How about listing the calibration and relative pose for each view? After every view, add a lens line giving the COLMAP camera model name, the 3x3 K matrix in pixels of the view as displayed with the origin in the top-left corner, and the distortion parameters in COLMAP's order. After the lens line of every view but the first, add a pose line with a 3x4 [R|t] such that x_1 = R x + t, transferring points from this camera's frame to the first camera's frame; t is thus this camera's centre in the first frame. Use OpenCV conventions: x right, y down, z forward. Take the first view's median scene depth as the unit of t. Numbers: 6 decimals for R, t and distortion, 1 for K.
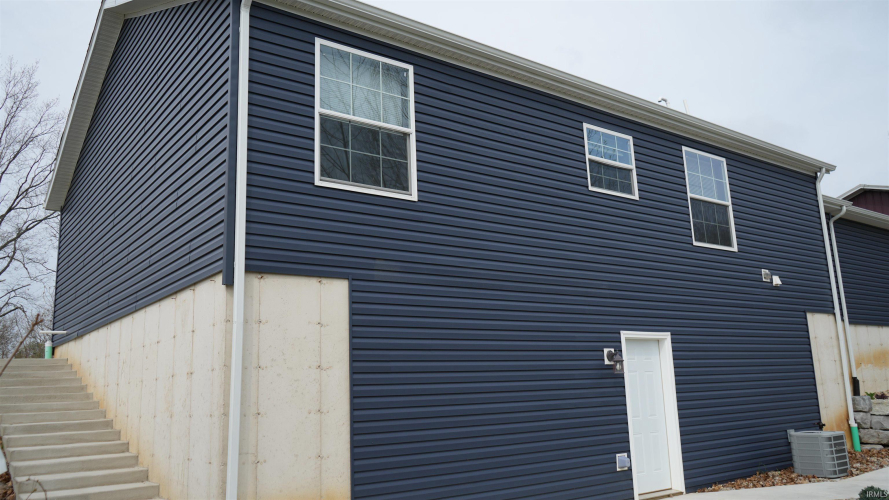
lens RADIAL K [[705.8, 0, 444.5], [0, 705.8, 250.0], [0, 0, 1]] dist [-0.006969, 0.003000]
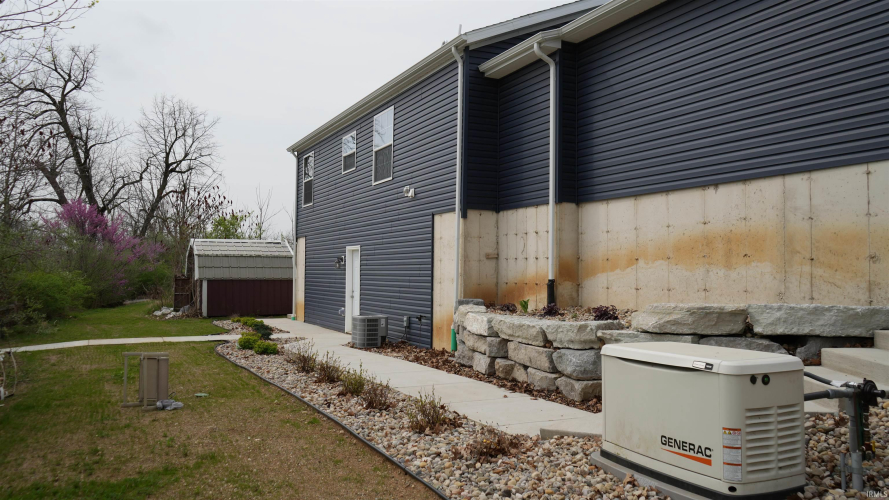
lens RADIAL K [[705.8, 0, 444.5], [0, 705.8, 250.0], [0, 0, 1]] dist [-0.006969, 0.003000]
pose [[-0.194788, 0.012393, -0.980767, 1.506153], [0.200027, 0.979408, -0.027351, 0.167563], [0.960233, -0.201508, -0.193256, 1.180375]]
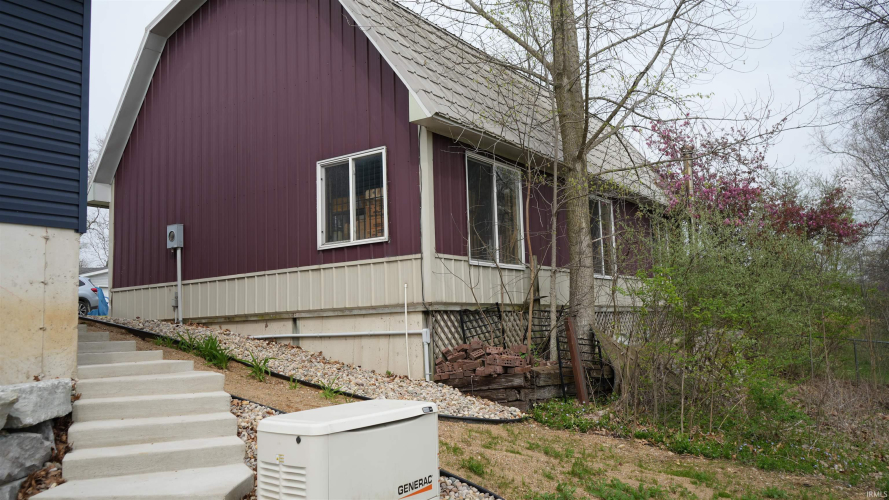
lens RADIAL K [[705.8, 0, 444.5], [0, 705.8, 250.0], [0, 0, 1]] dist [-0.006969, 0.003000]
pose [[0.951769, 0.047390, 0.303133, 1.103234], [-0.071499, 0.995056, 0.068929, 0.121116], [-0.298368, -0.087278, 0.950452, 0.882396]]
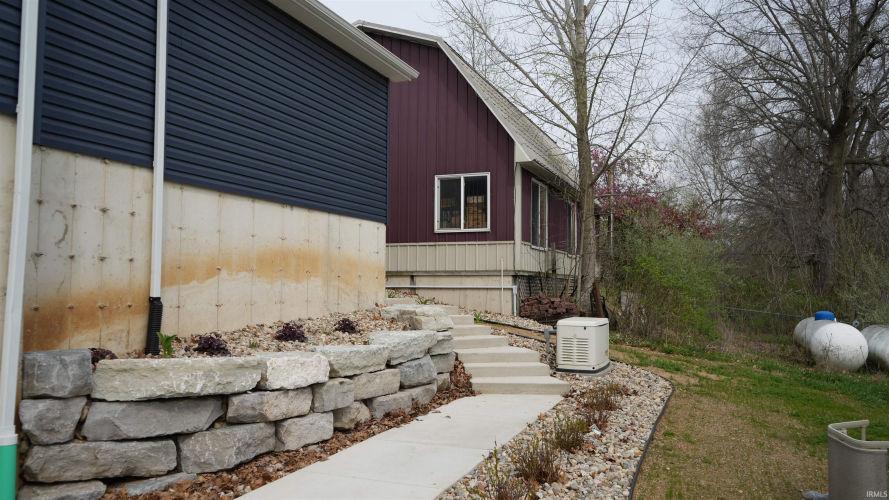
lens RADIAL K [[705.8, 0, 444.5], [0, 705.8, 250.0], [0, 0, 1]] dist [-0.006969, 0.003000]
pose [[0.849669, 0.076851, 0.521687, 0.571093], [-0.148624, 0.984116, 0.097089, 0.092235], [-0.505939, -0.160029, 0.847595, 0.610823]]
